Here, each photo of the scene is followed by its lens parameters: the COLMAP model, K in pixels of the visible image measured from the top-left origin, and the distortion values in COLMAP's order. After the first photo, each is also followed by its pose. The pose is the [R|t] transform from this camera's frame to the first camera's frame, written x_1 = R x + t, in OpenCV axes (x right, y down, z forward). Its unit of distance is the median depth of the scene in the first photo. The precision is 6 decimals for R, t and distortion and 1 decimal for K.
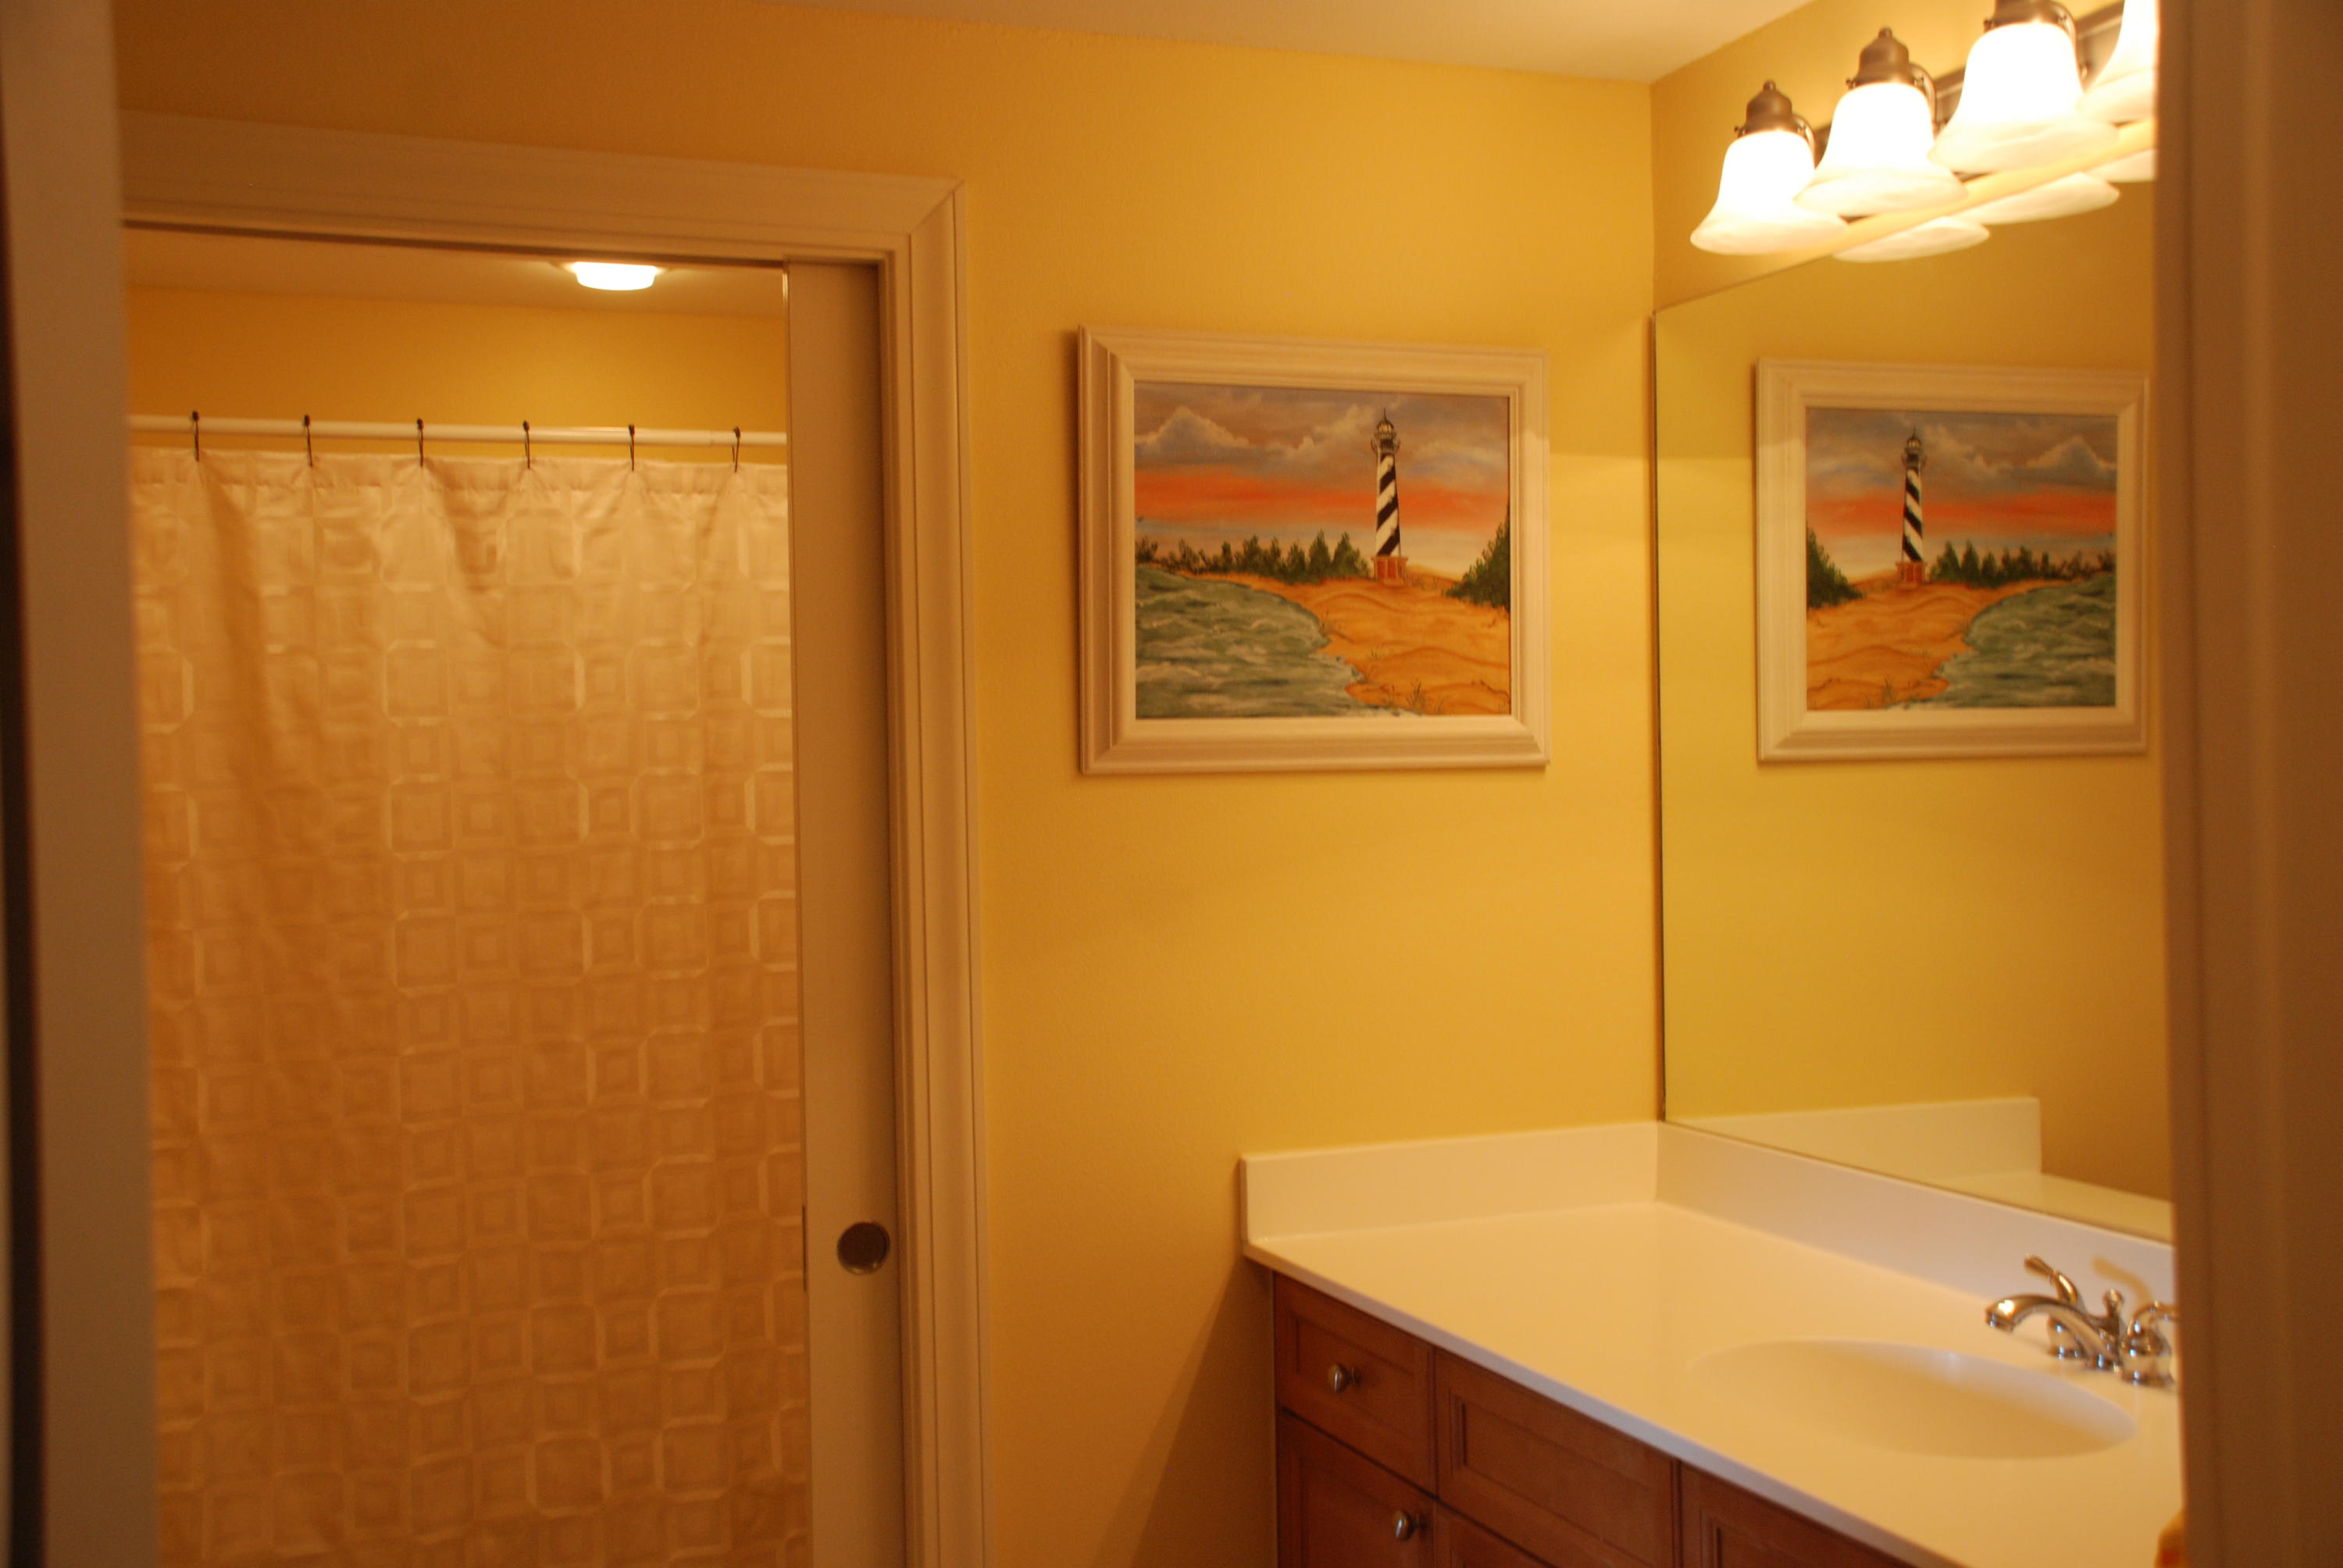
lens RADIAL K [[2532.9, 0, 1173.7], [0, 2532.9, 792.3], [0, 0, 1]] dist [0.021234, 0.033811]
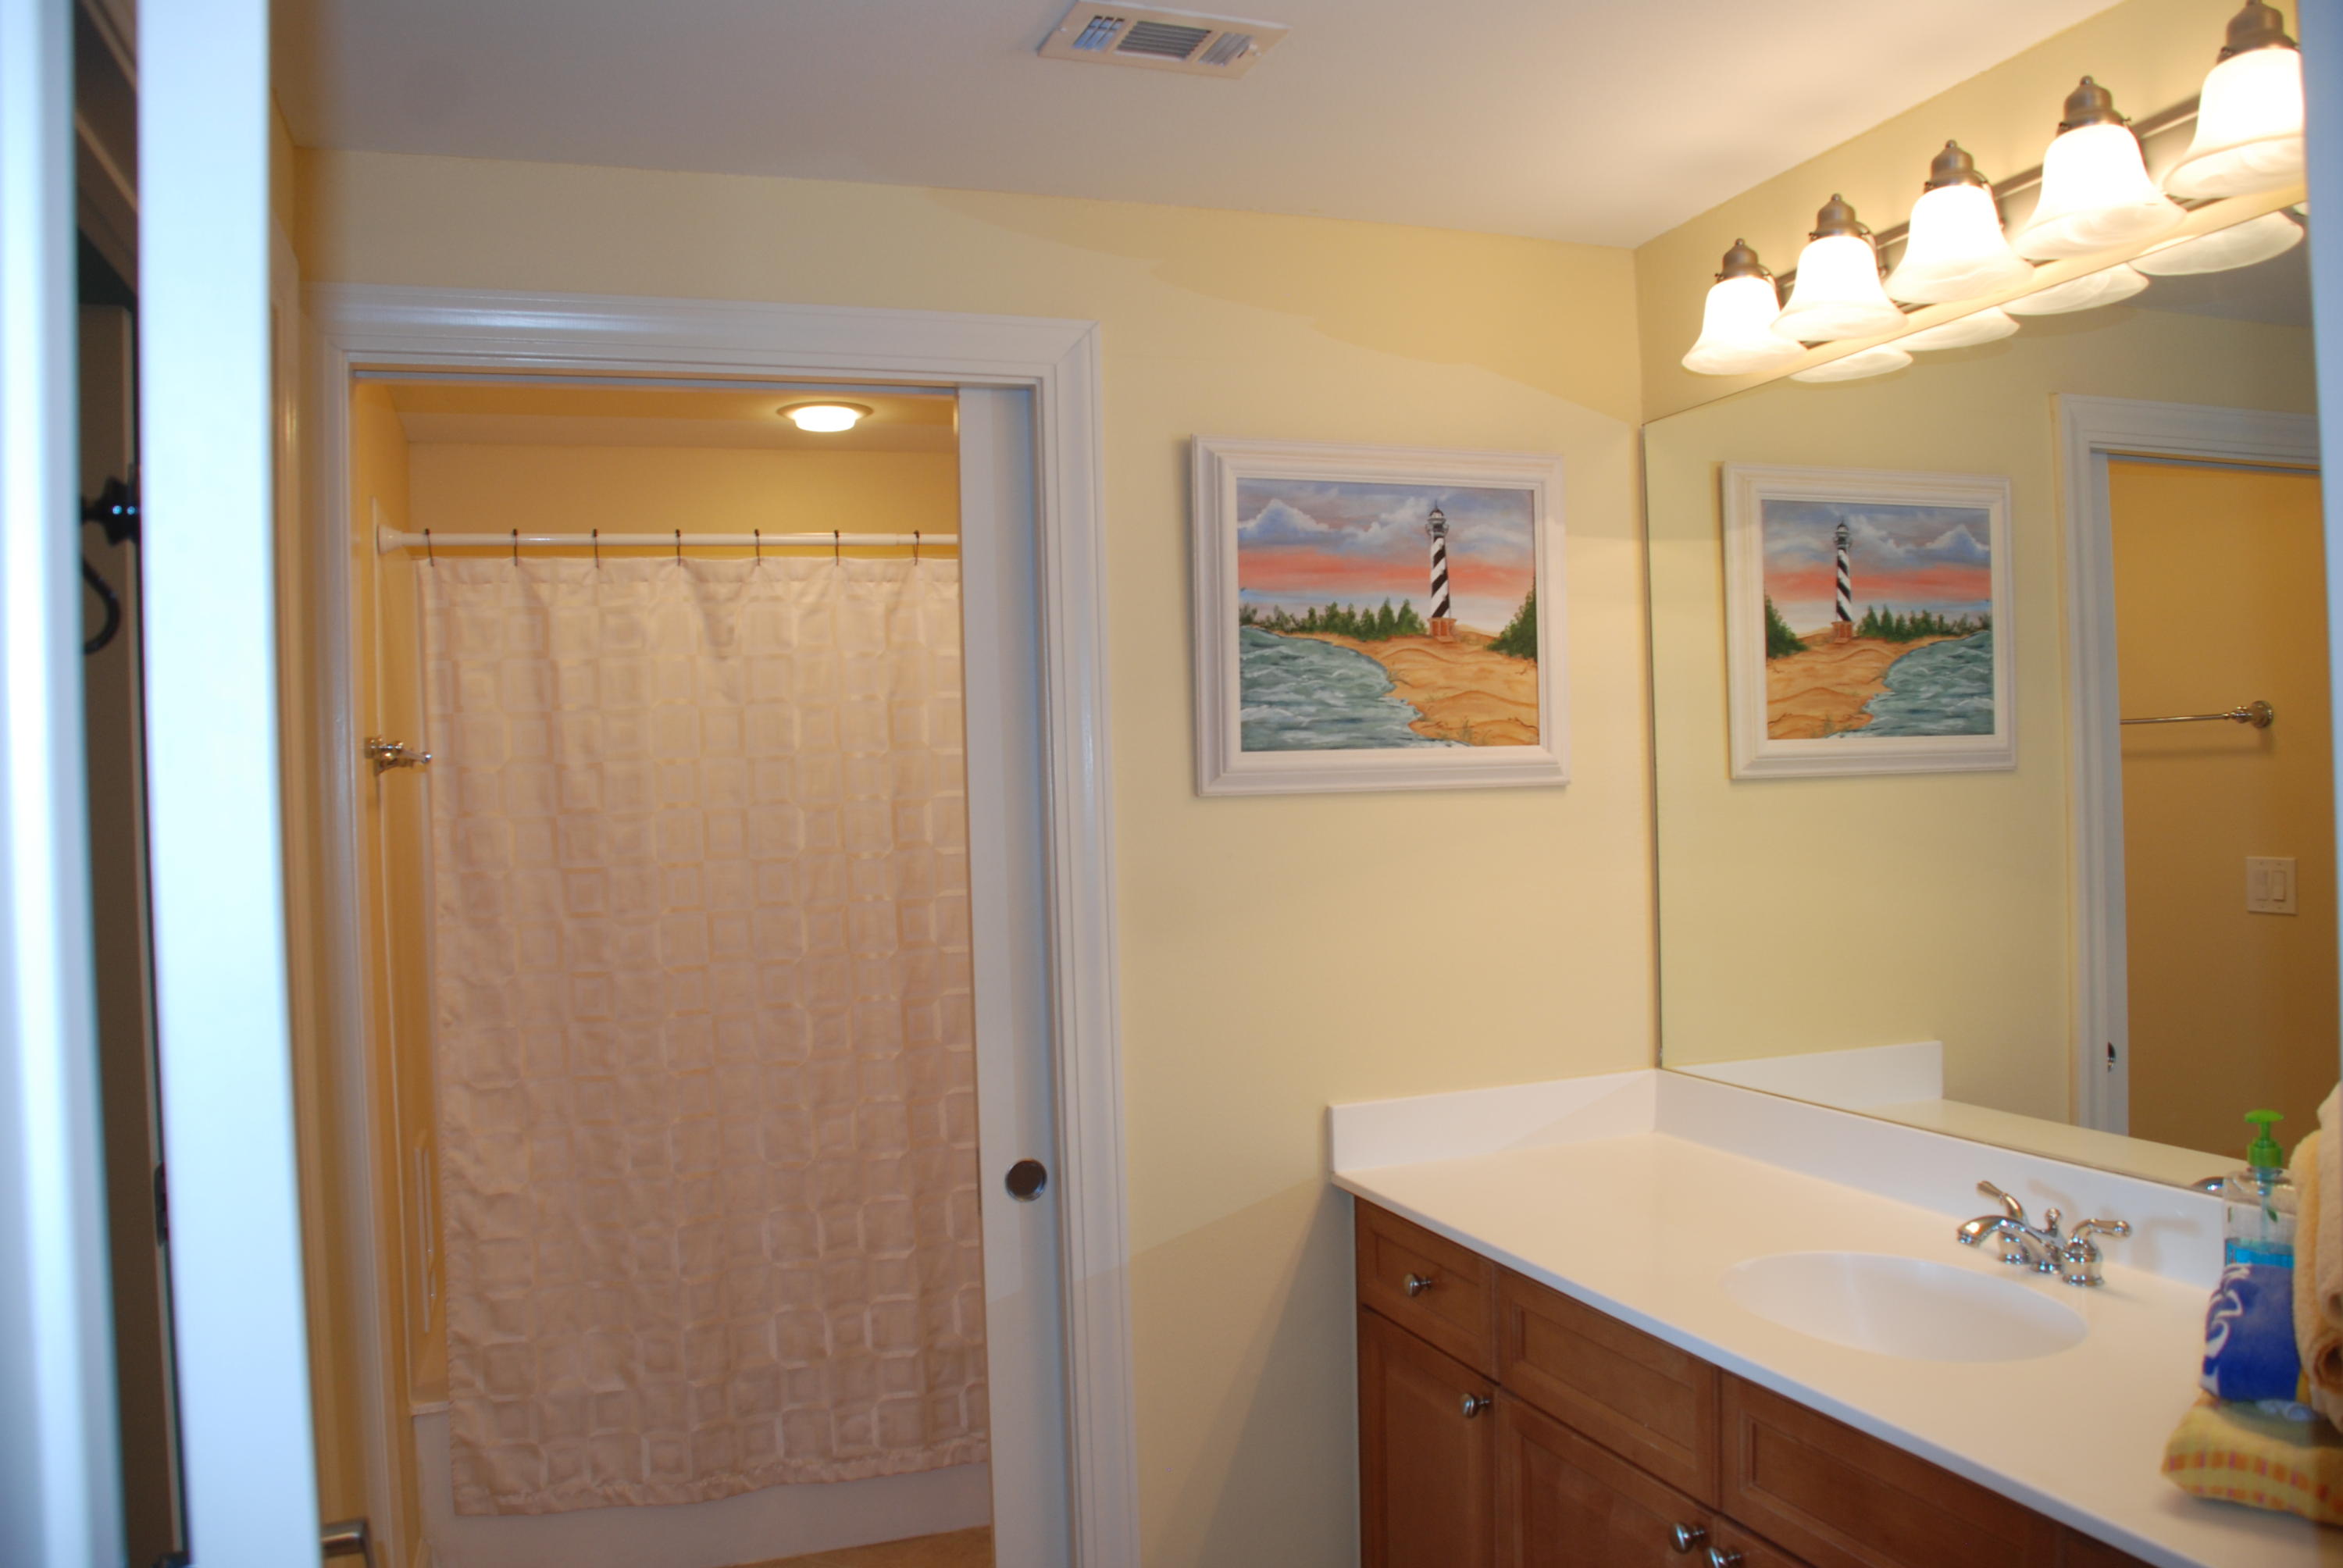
lens RADIAL K [[1833.6, 0, 1184.0], [0, 1833.6, 788.1], [0, 0, 1]] dist [-0.159160, 0.114742]
pose [[0.999621, -0.011470, -0.025038, -0.018743], [0.011213, 0.999884, -0.010353, -0.002023], [0.025153, 0.010068, 0.999633, 0.100441]]
